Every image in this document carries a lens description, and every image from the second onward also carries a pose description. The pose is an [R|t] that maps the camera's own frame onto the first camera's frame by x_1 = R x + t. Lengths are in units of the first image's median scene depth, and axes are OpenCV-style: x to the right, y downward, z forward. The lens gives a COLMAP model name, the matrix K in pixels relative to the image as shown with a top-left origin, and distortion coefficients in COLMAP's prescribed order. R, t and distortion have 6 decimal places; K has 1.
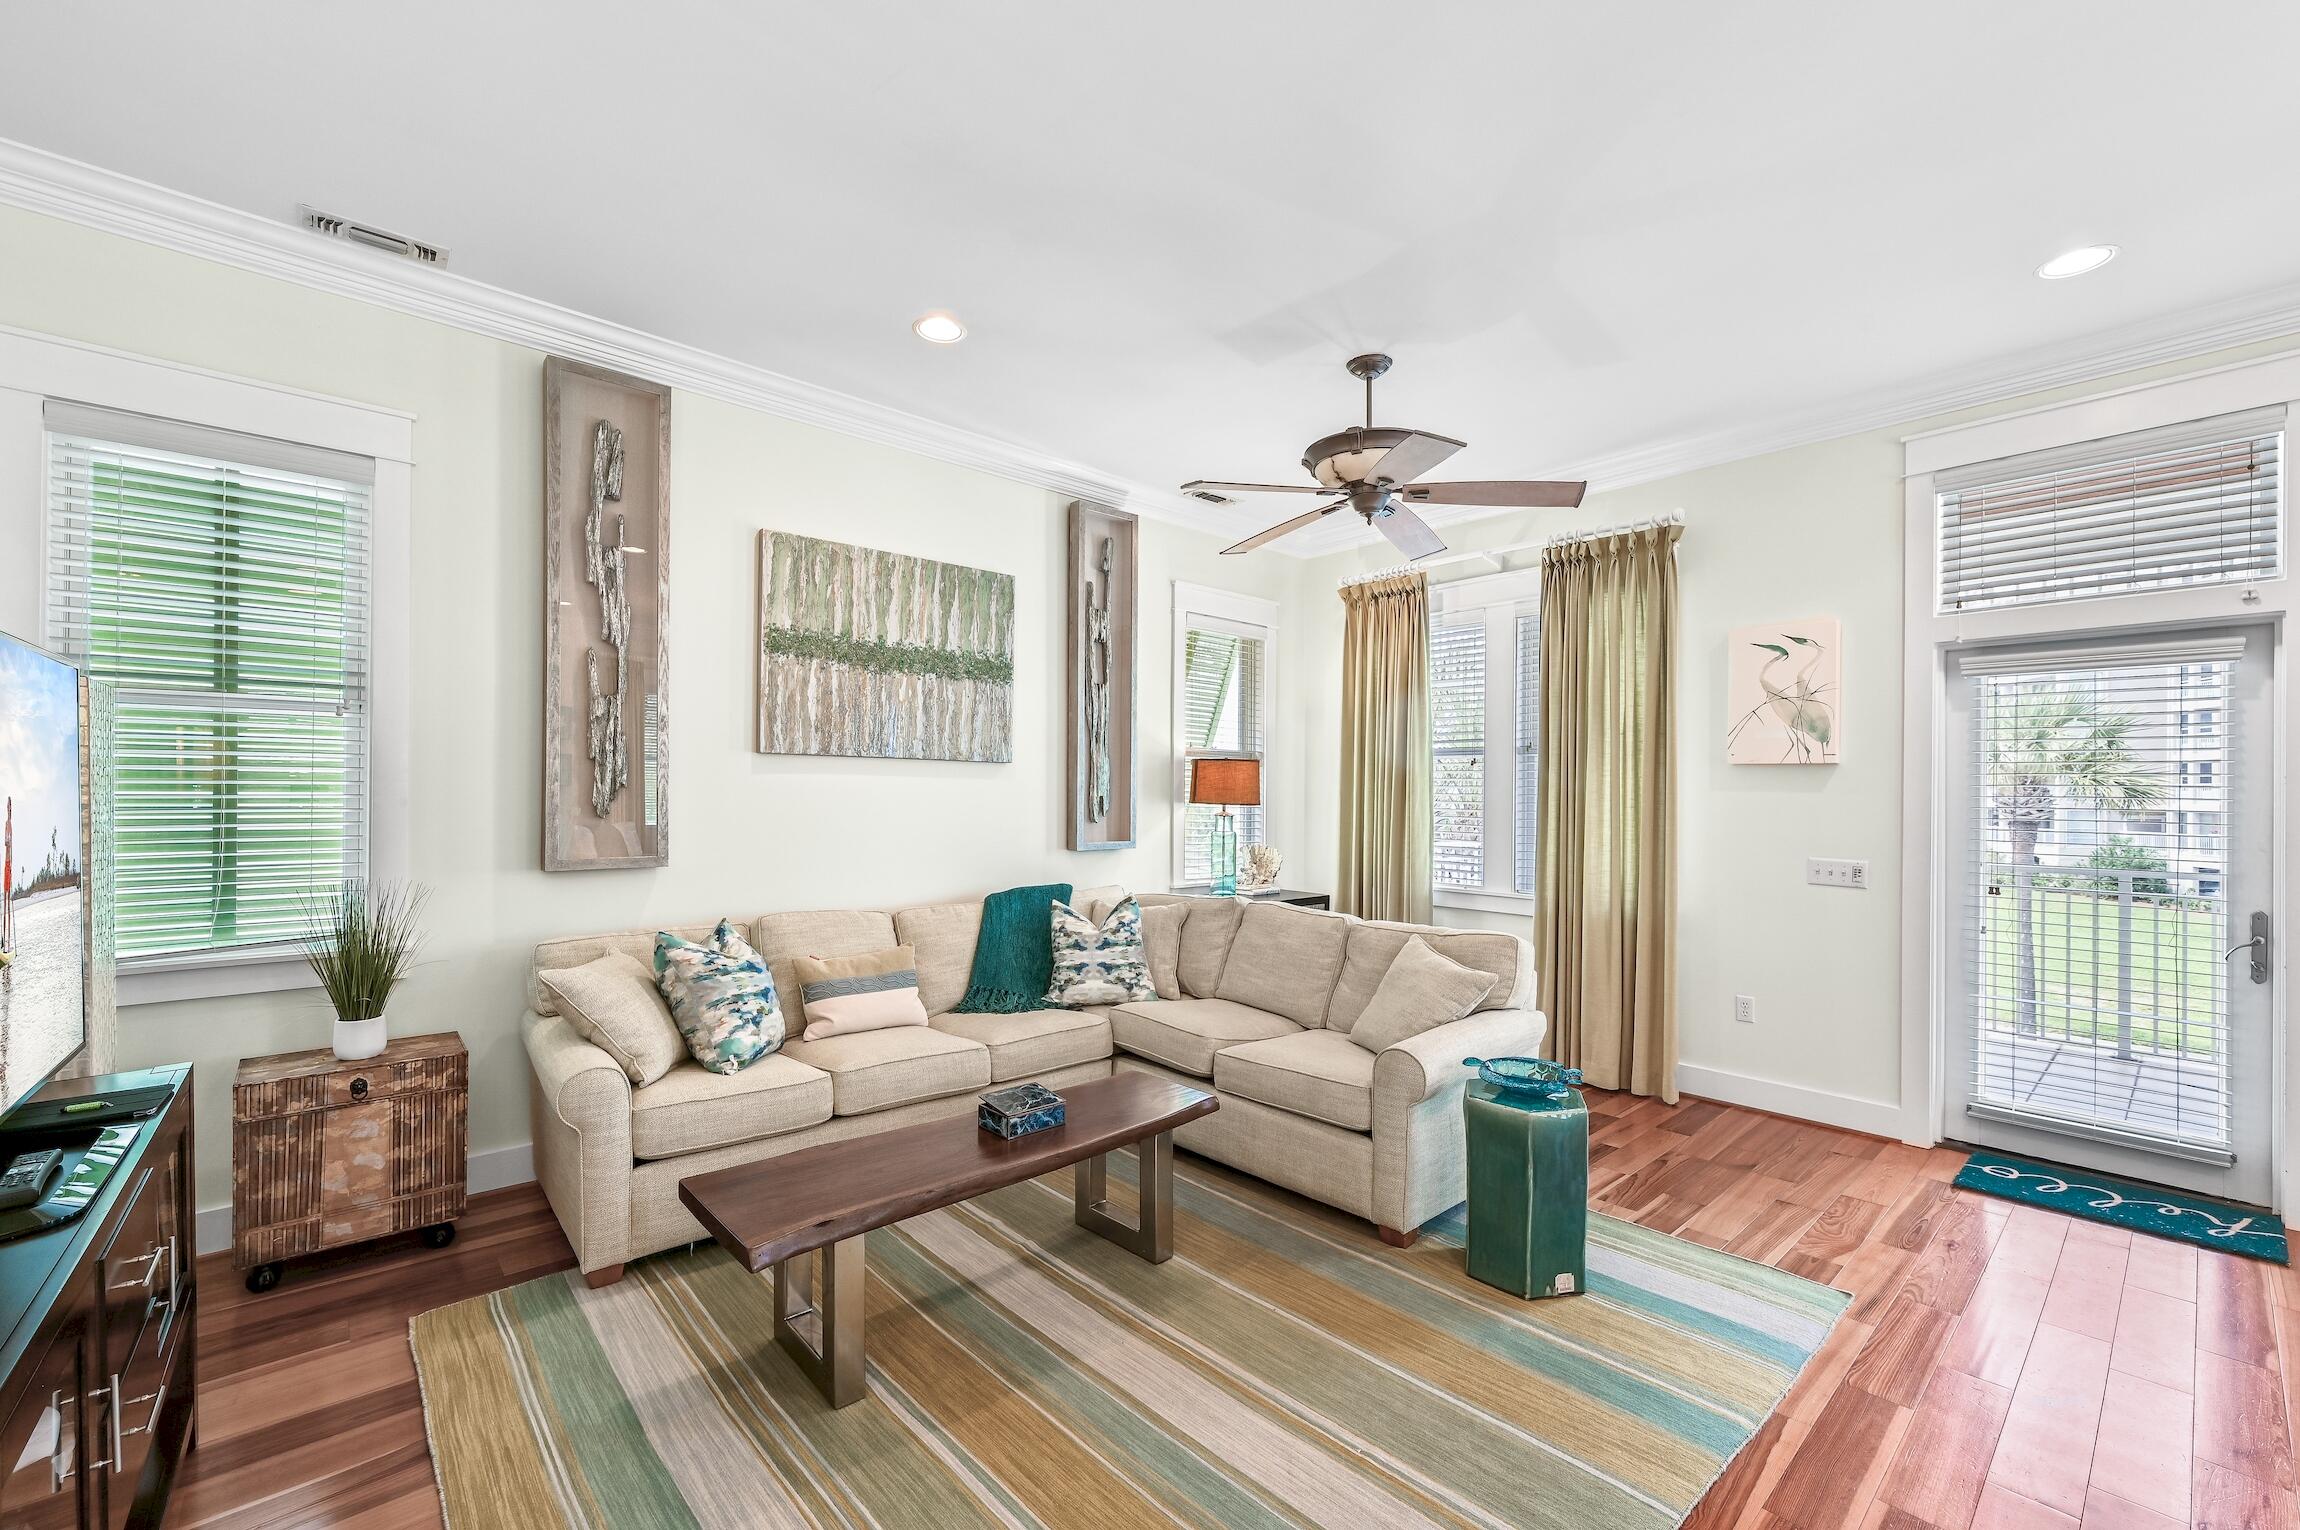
lens RADIAL K [[934.4, 0, 1144.8], [0, 934.4, 787.5], [0, 0, 1]] dist [-0.002267, 0.000996]
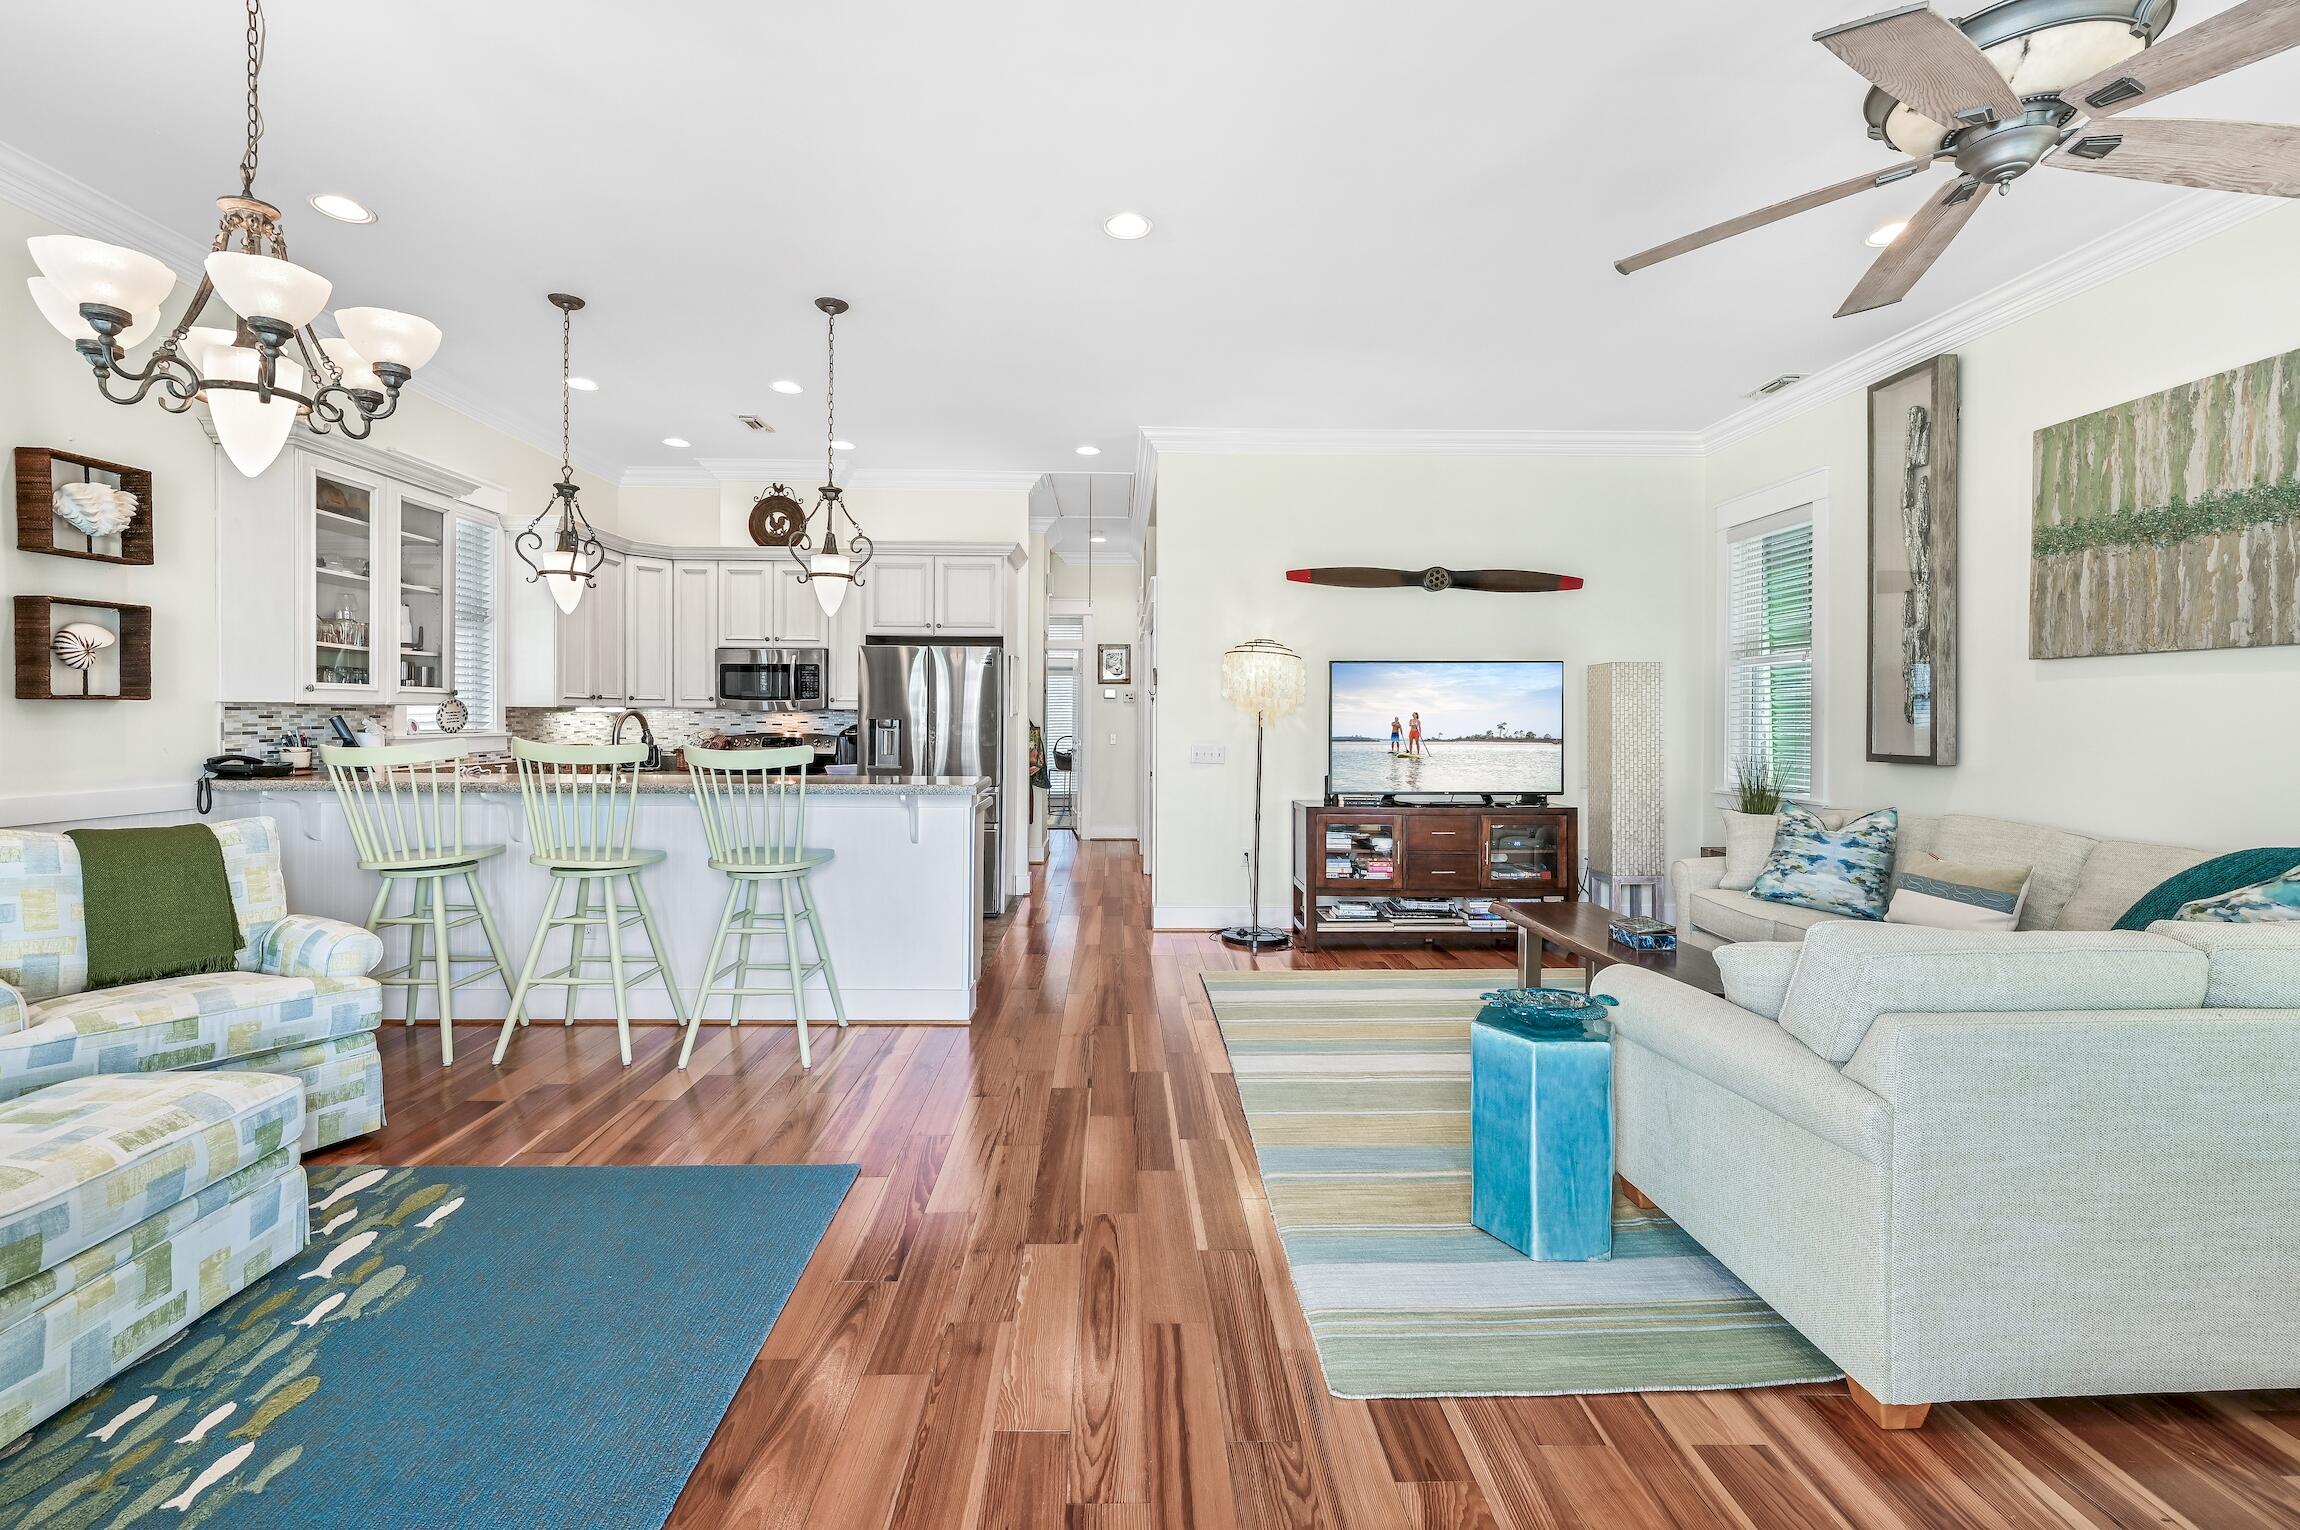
lens RADIAL K [[934.4, 0, 1151.6], [0, 934.4, 723.3], [0, 0, 1]] dist [-0.002267, 0.000996]
pose [[-0.633807, -0.006162, -0.773467, 0.965092], [-0.004612, 0.999981, -0.004187, 0.038891], [0.773478, 0.000914, -0.633823, 0.934074]]
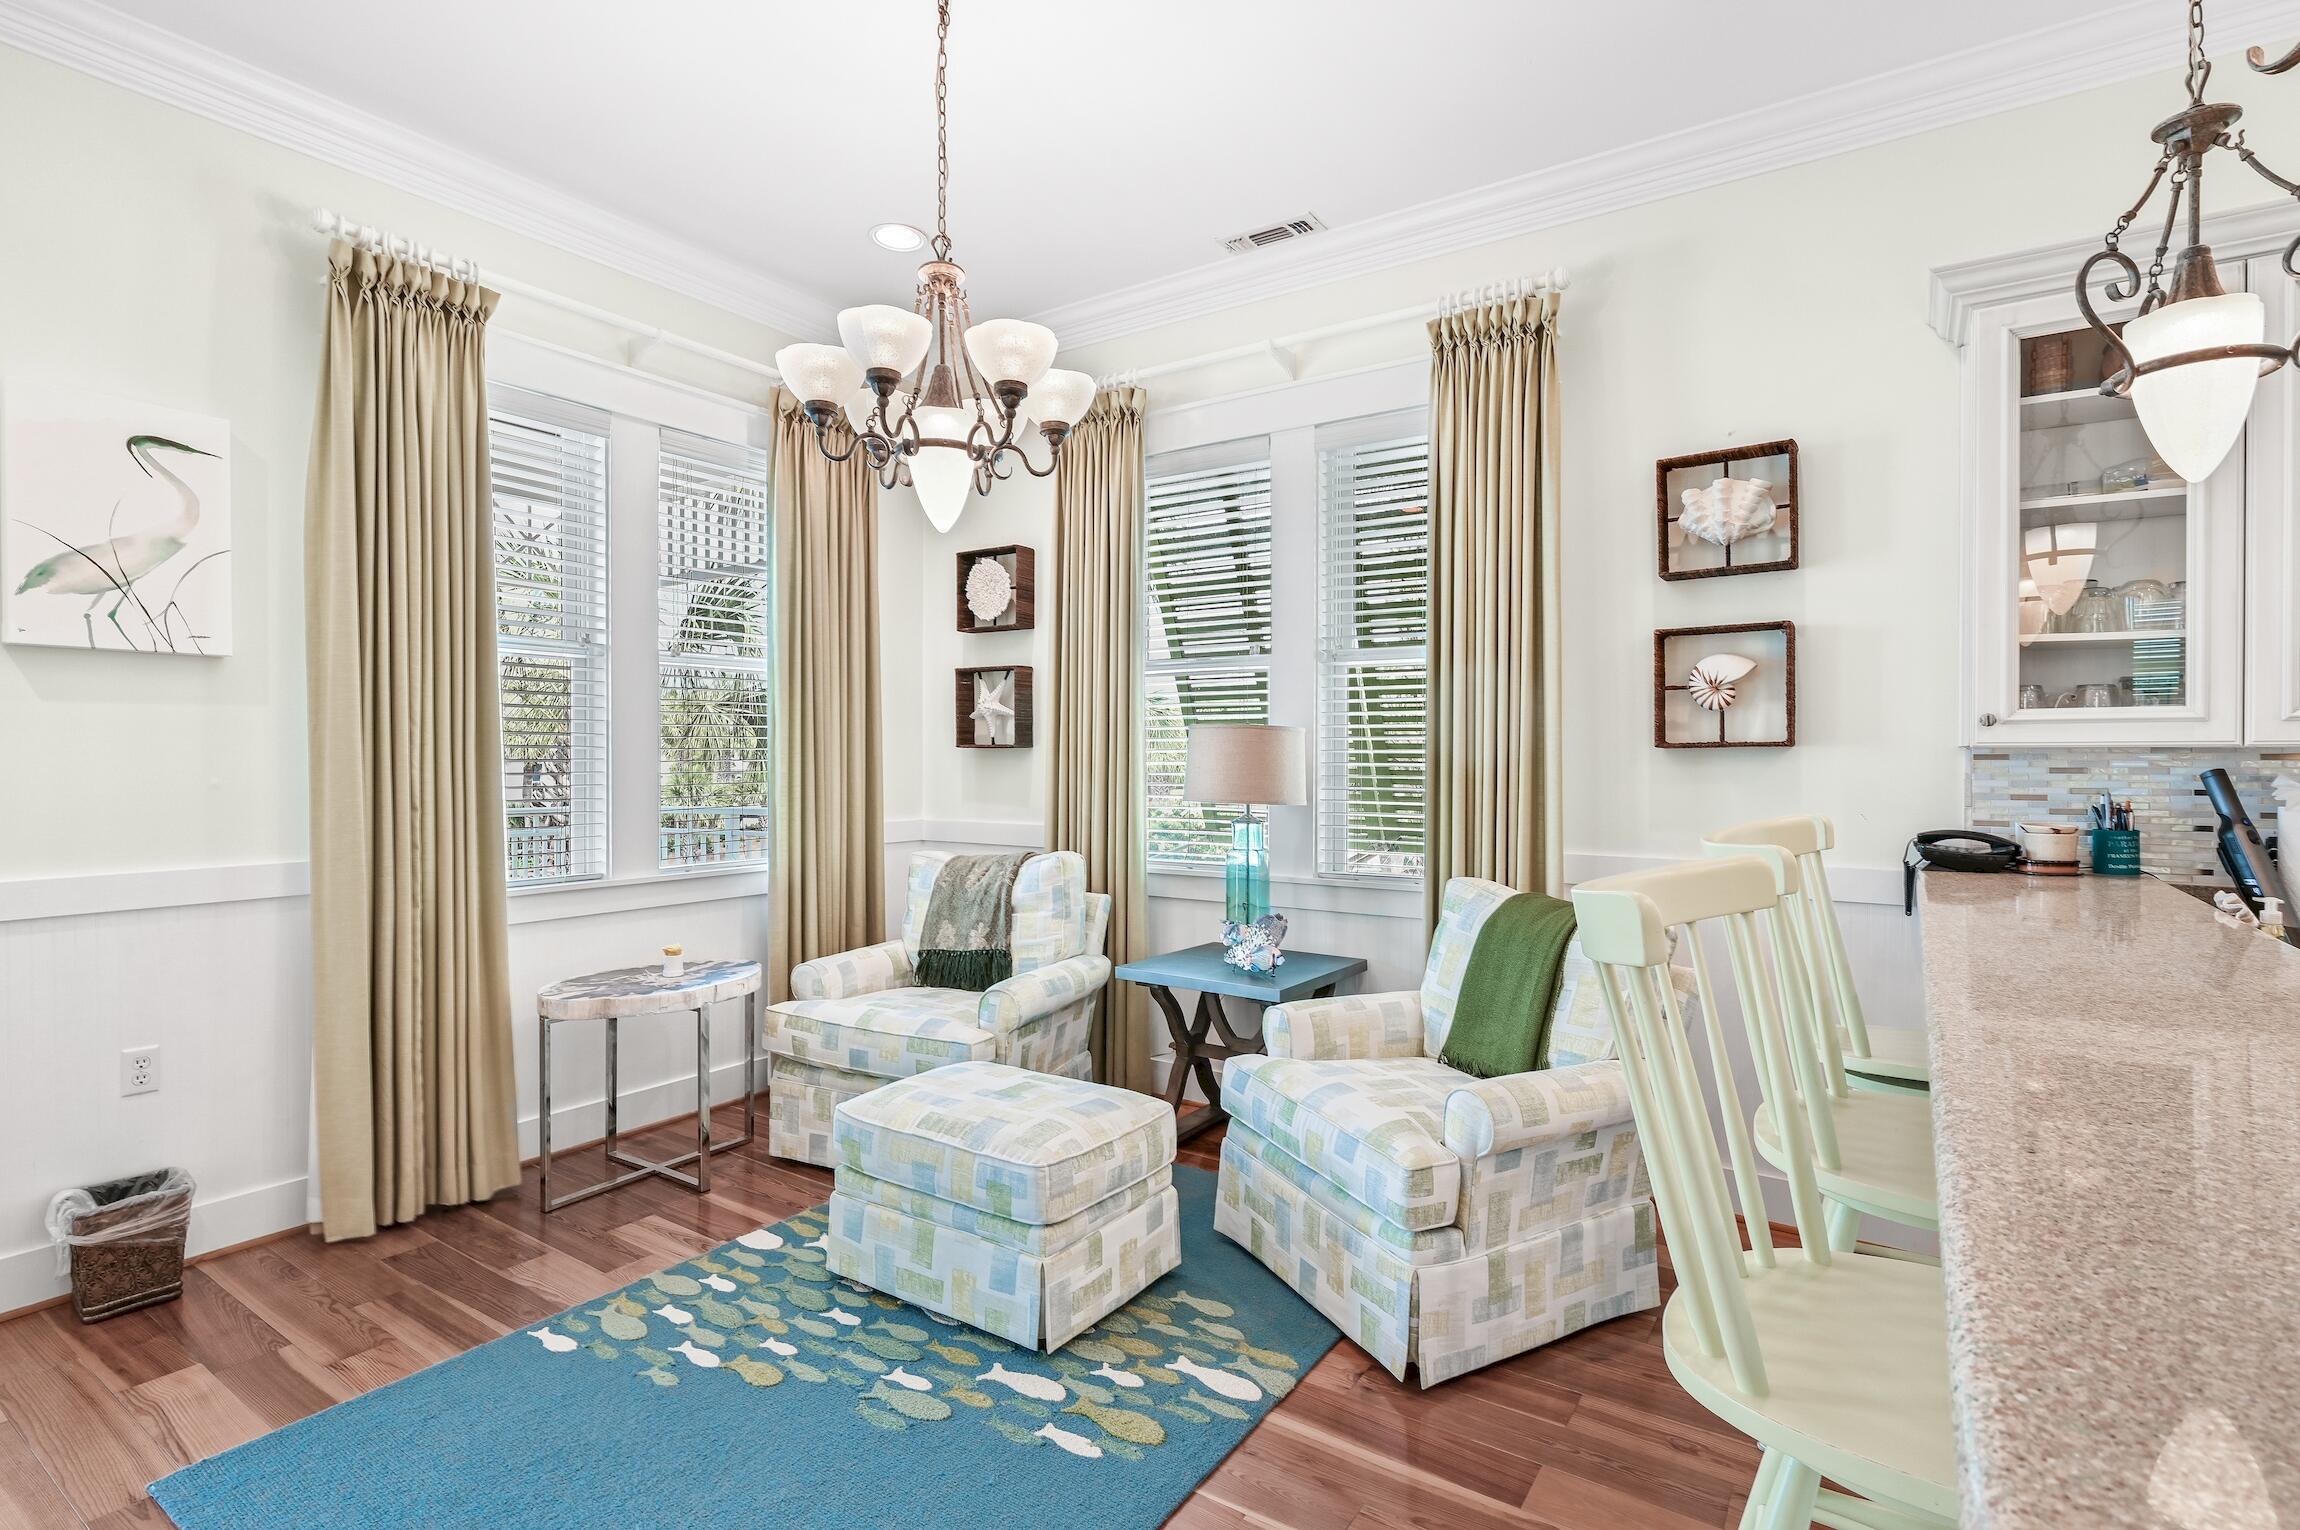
lens RADIAL K [[1108.7, 0, 1171.8], [0, 1108.7, 770.5], [0, 0, 1]] dist [0.002741, 0.001048]
pose [[-0.251599, -0.017559, 0.967672, 0.230106], [-0.012207, 0.999813, 0.014968, 0.027808], [-0.967754, -0.008046, -0.251767, 0.246755]]
